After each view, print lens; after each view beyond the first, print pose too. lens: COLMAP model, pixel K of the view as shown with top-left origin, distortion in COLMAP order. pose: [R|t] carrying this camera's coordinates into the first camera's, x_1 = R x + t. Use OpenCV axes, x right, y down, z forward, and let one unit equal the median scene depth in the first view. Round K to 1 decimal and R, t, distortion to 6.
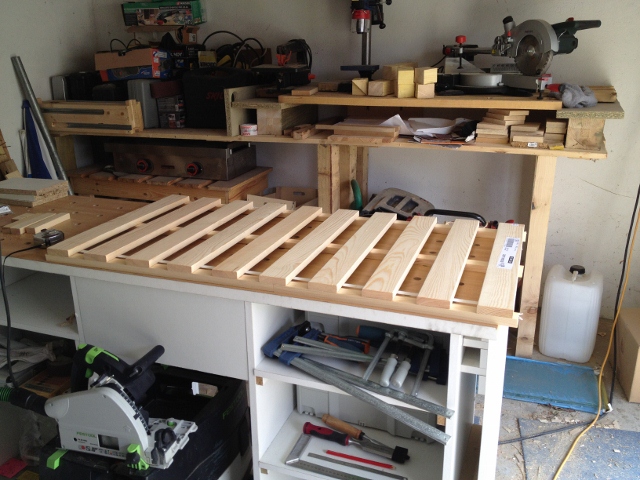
lens RADIAL K [[610.9, 0, 320.0], [0, 610.9, 240.0], [0, 0, 1]] dist [0.088469, -0.187421]
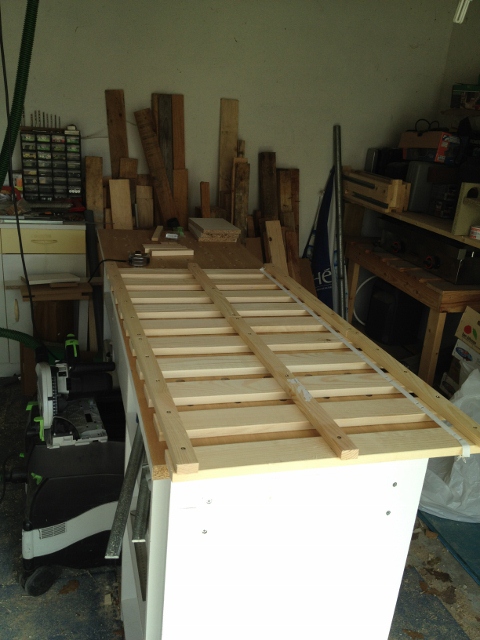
lens RADIAL K [[610.9, 0, 240.0], [0, 610.9, 320.0], [0, 0, 1]] dist [0.088469, -0.187421]
pose [[0.597436, 0.332257, -0.729846, 0.329016], [-0.338630, 0.929529, 0.145966, -0.072084], [0.726911, 0.159943, 0.667846, 0.178953]]
